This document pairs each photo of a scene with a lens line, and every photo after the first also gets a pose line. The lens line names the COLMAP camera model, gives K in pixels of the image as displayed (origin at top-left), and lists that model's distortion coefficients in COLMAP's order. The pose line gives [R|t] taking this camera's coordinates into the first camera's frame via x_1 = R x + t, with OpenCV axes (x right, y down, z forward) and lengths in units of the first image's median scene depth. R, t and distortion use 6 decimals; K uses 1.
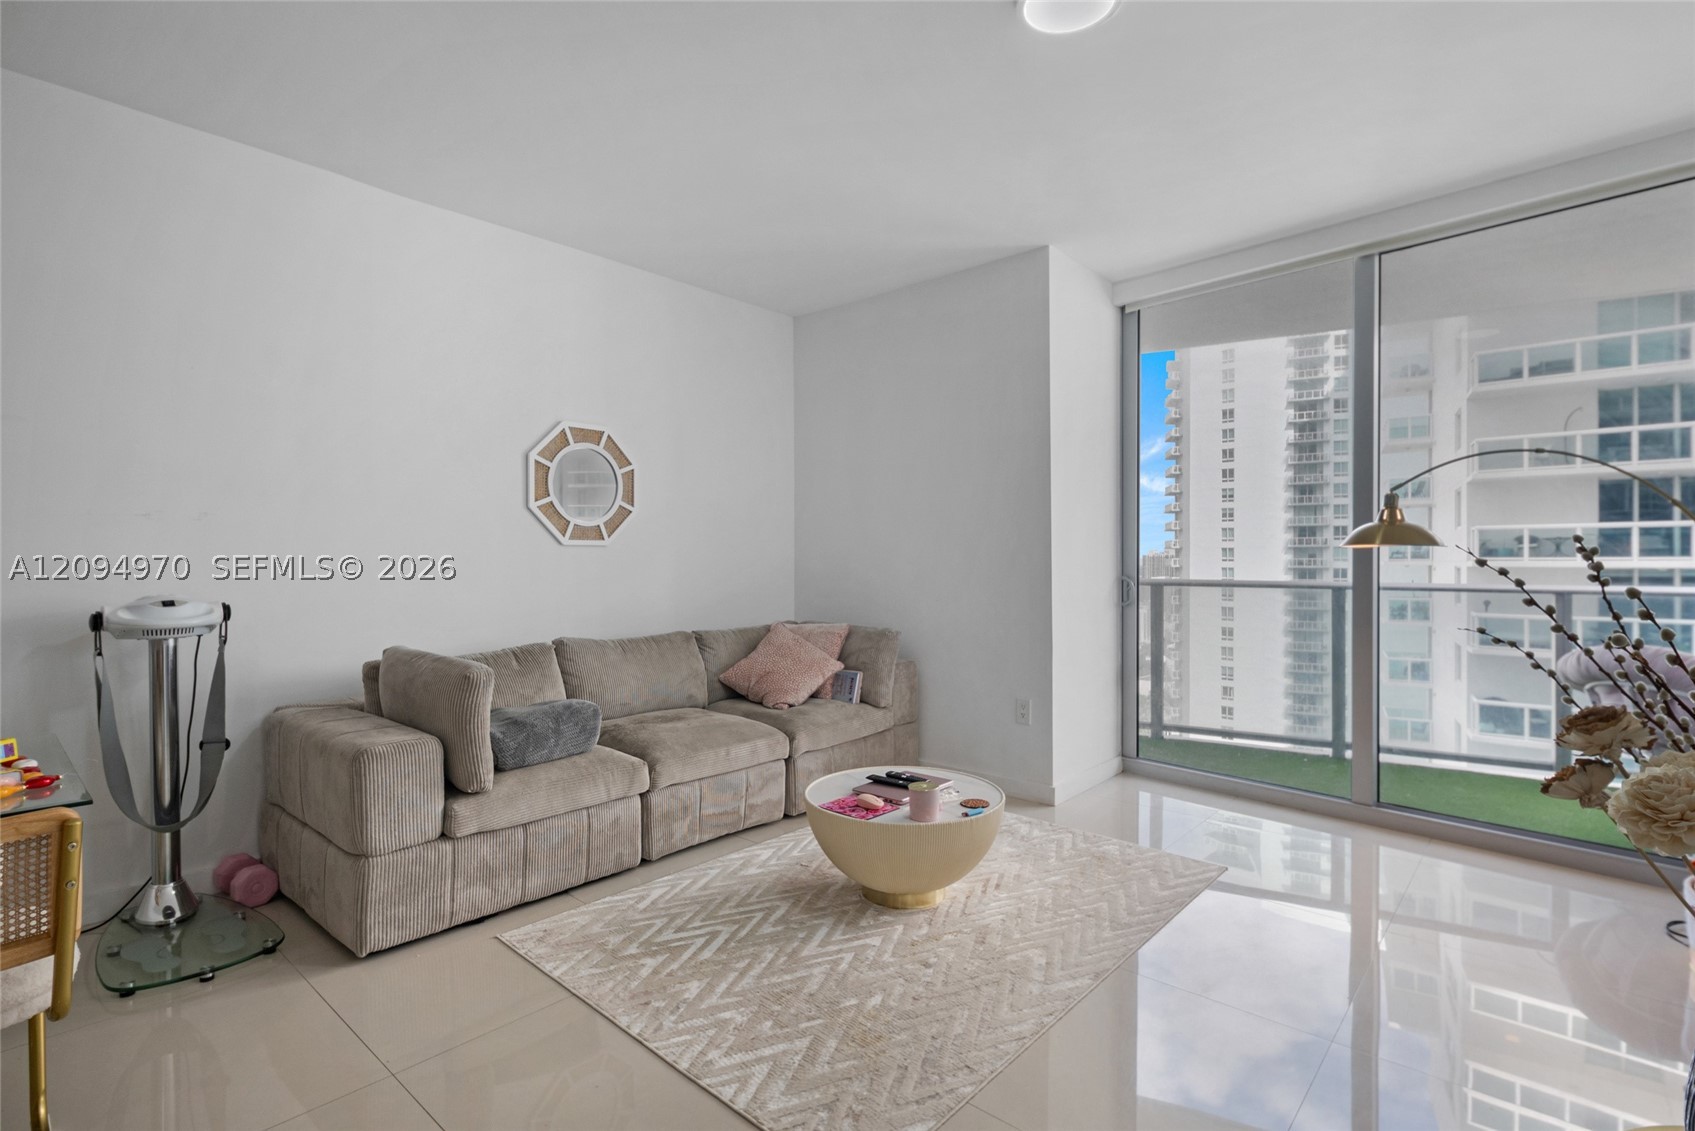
lens RADIAL K [[806.5, 0, 813.1], [0, 806.5, 561.3], [0, 0, 1]] dist [0.006487, -0.000086]
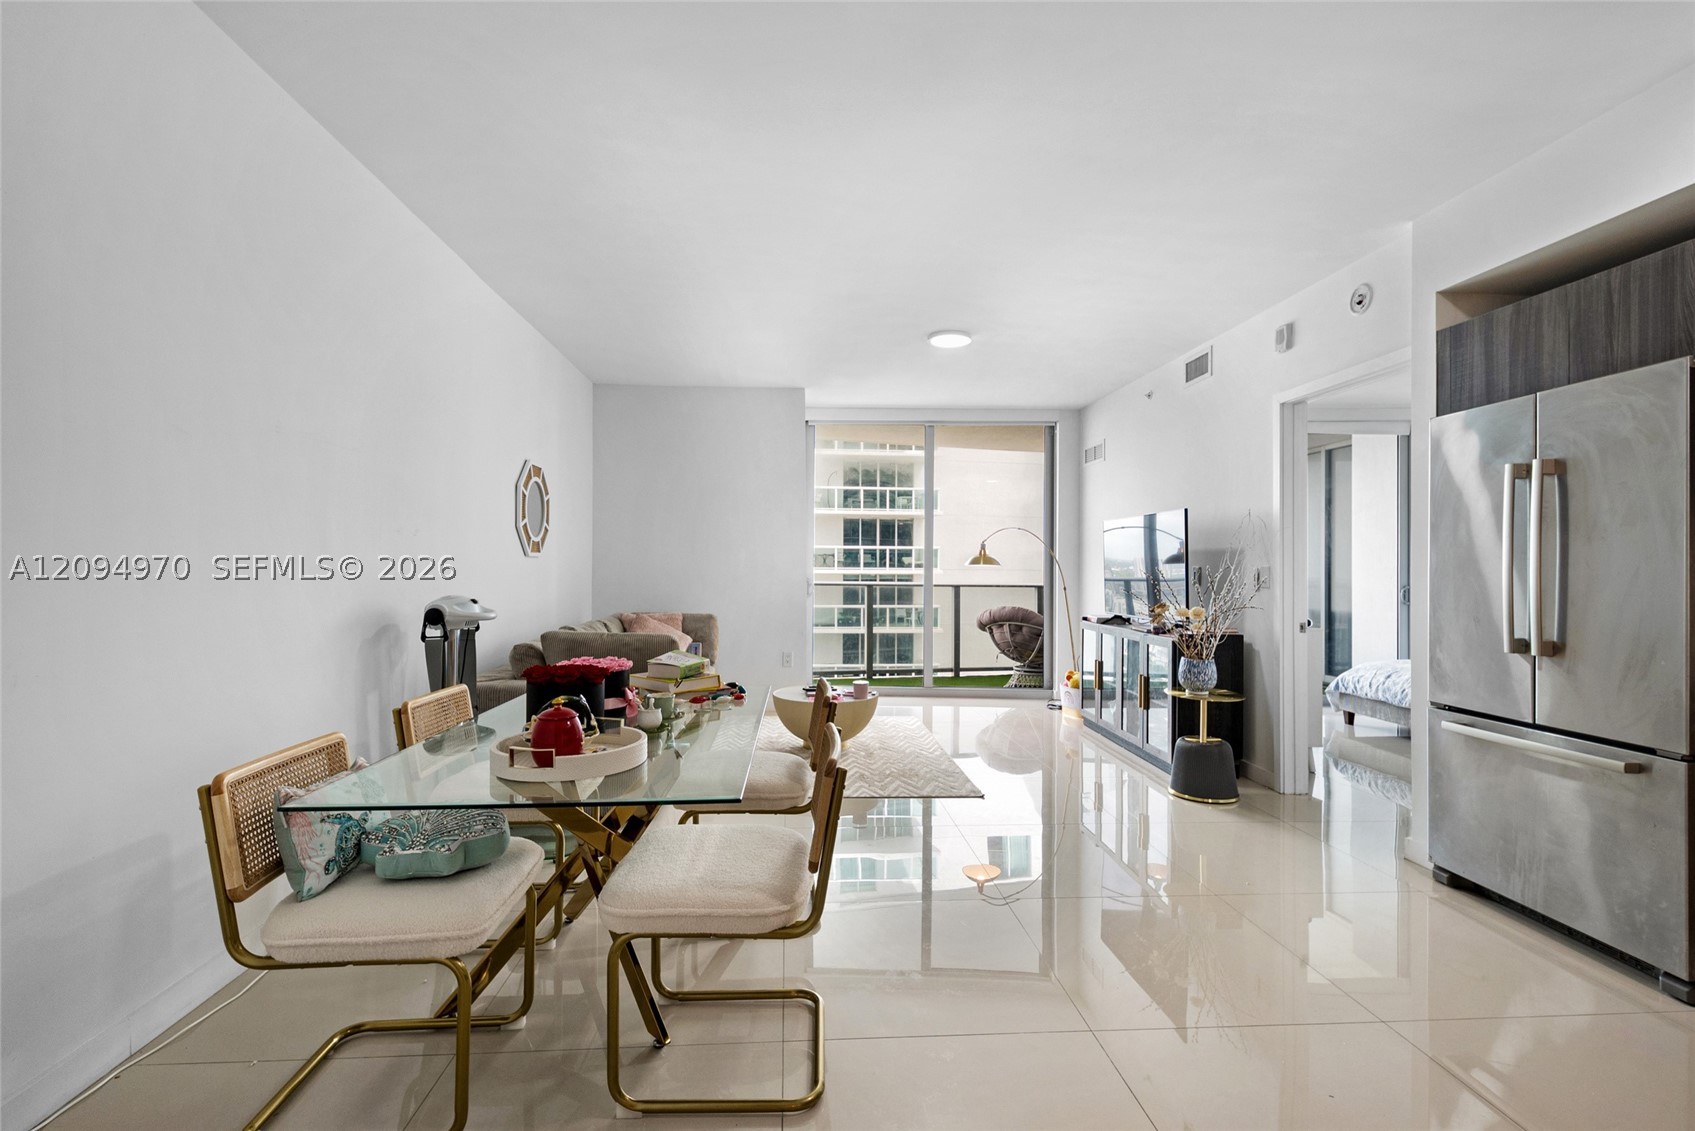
lens RADIAL K [[806.5, 0, 813.1], [0, 806.5, 561.3], [0, 0, 1]] dist [0.006487, -0.000086]
pose [[0.697098, 0.011099, 0.716890, -0.872120], [-0.004949, 0.999931, -0.010670, -0.001220], [-0.716959, 0.003890, 0.697104, -0.201696]]
